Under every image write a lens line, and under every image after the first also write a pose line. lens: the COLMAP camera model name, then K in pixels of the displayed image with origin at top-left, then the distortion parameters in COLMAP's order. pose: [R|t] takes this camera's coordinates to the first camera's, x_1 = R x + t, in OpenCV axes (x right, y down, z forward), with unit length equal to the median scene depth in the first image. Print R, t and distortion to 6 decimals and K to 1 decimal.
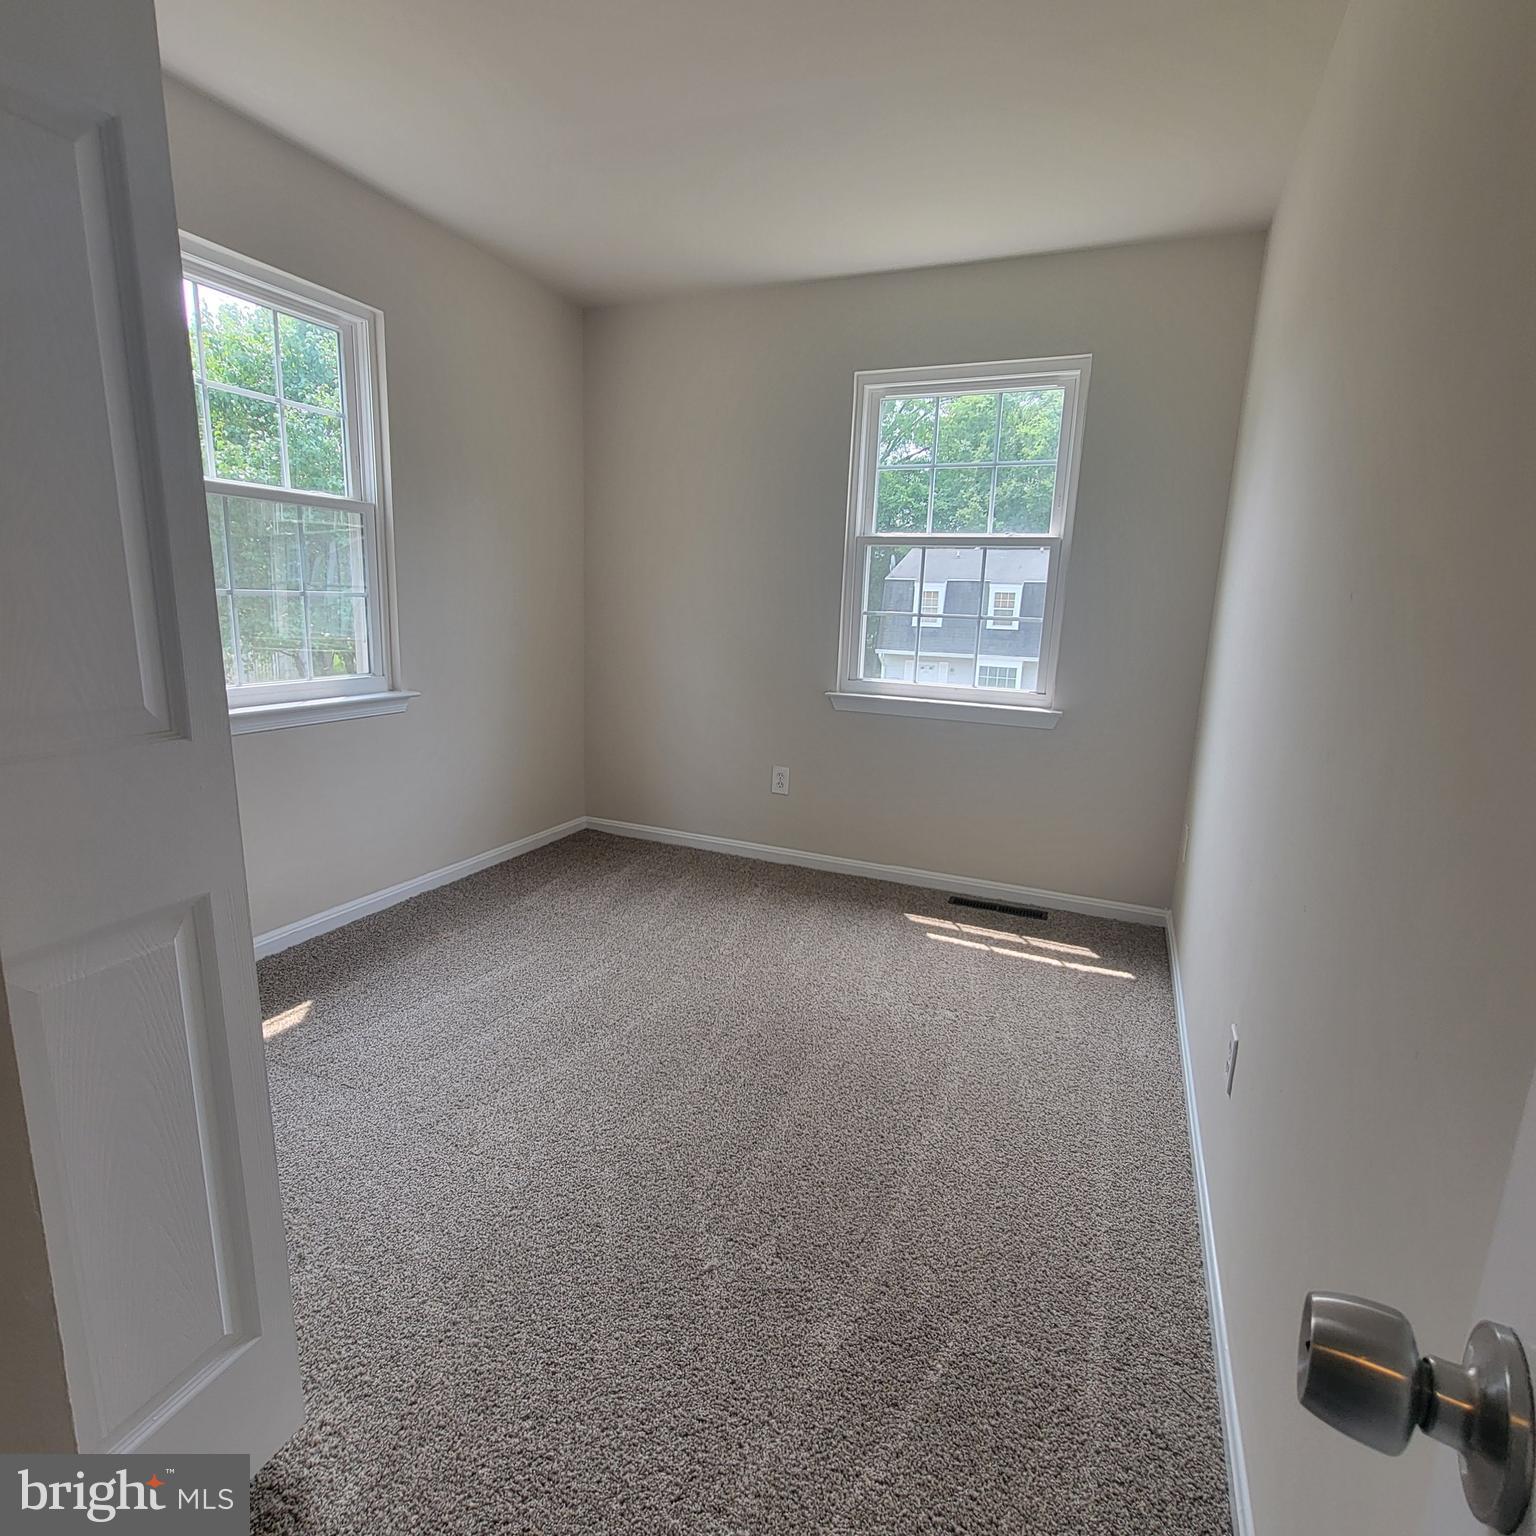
lens RADIAL K [[833.3, 0, 760.5], [0, 833.3, 777.8], [0, 0, 1]] dist [-0.003813, 0.001681]
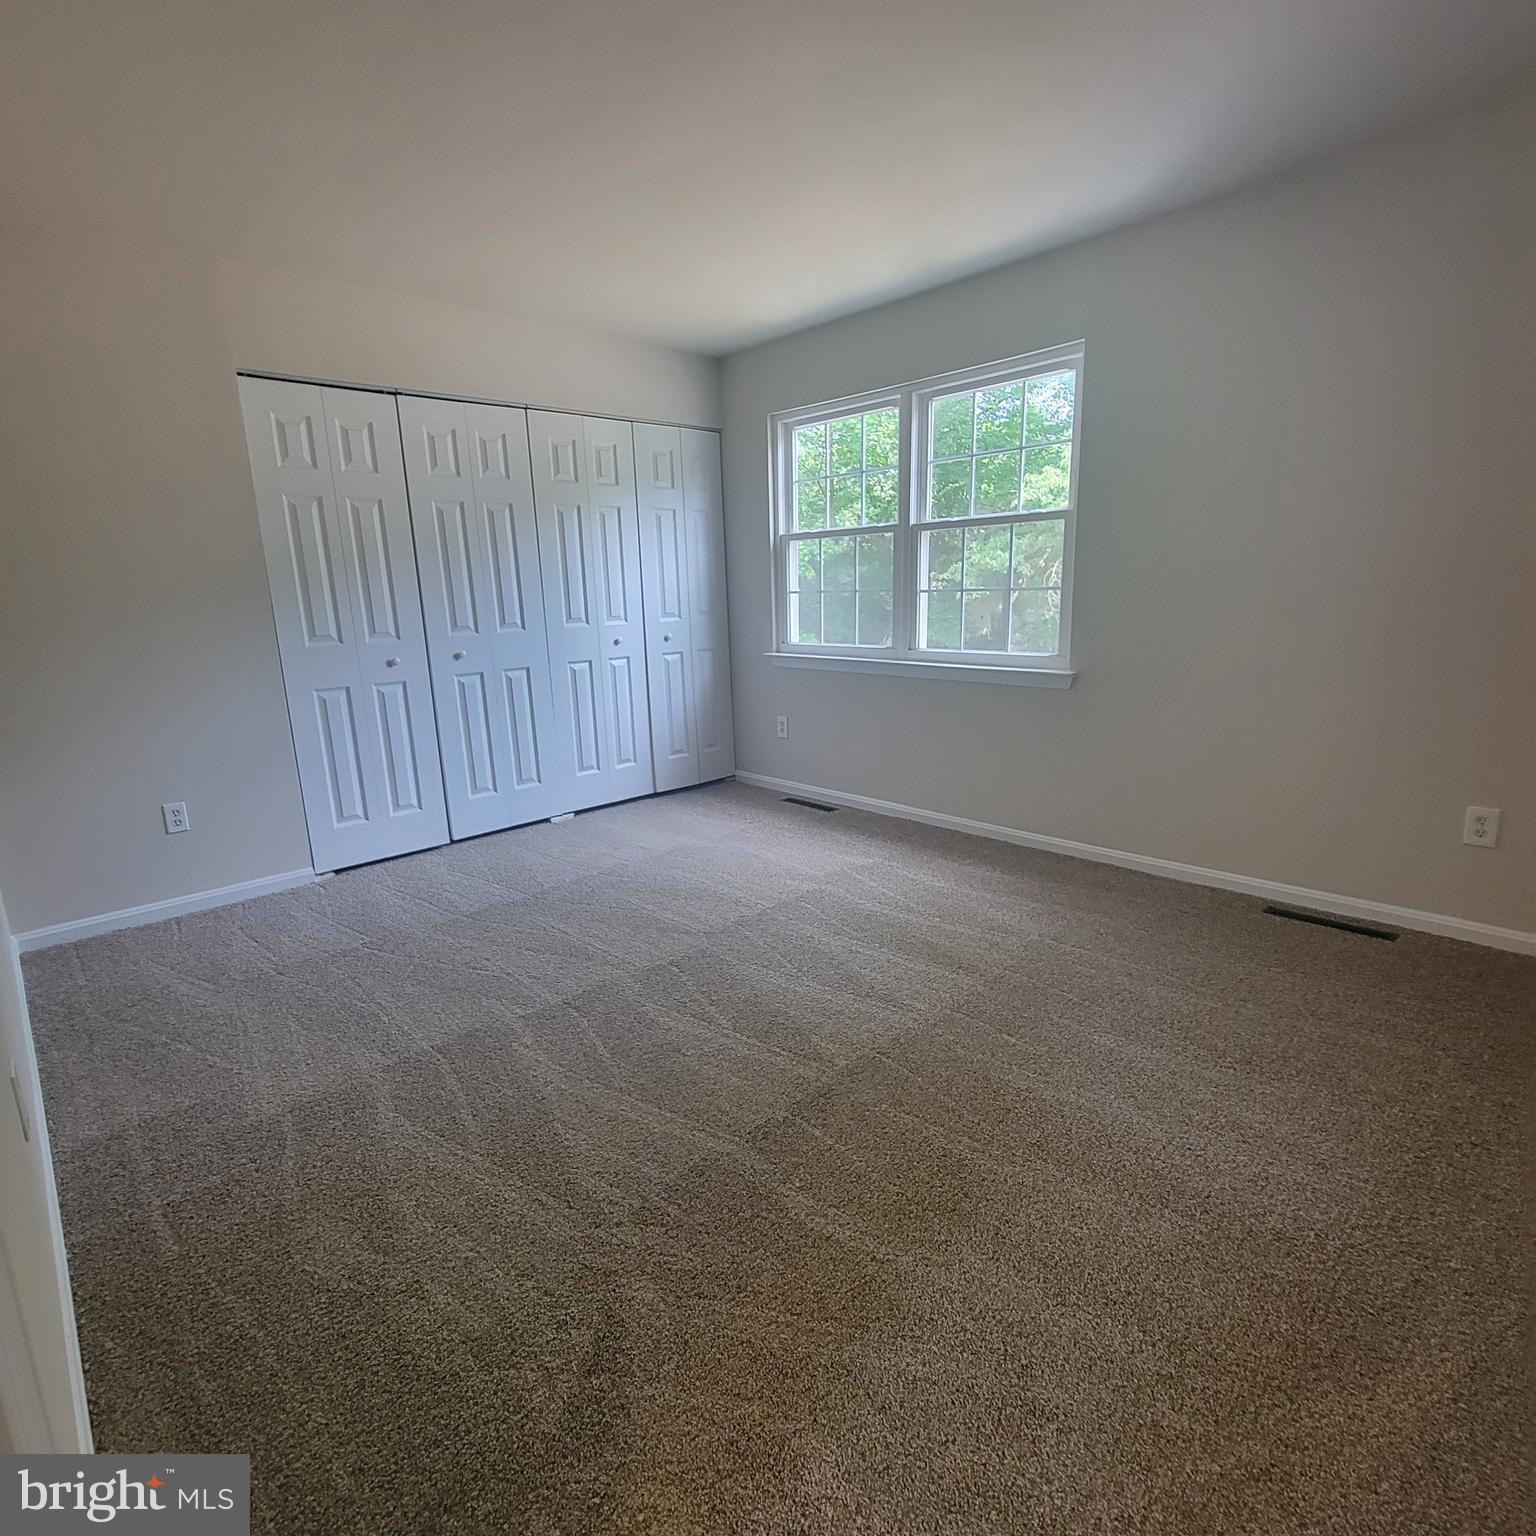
lens RADIAL K [[833.3, 0, 760.5], [0, 833.3, 777.8], [0, 0, 1]] dist [-0.003813, 0.001681]
pose [[0.917804, 0.030450, -0.395863, 0.386179], [-0.027423, 0.999535, 0.013305, 0.049931], [0.396085, -0.001355, 0.918213, -0.139213]]
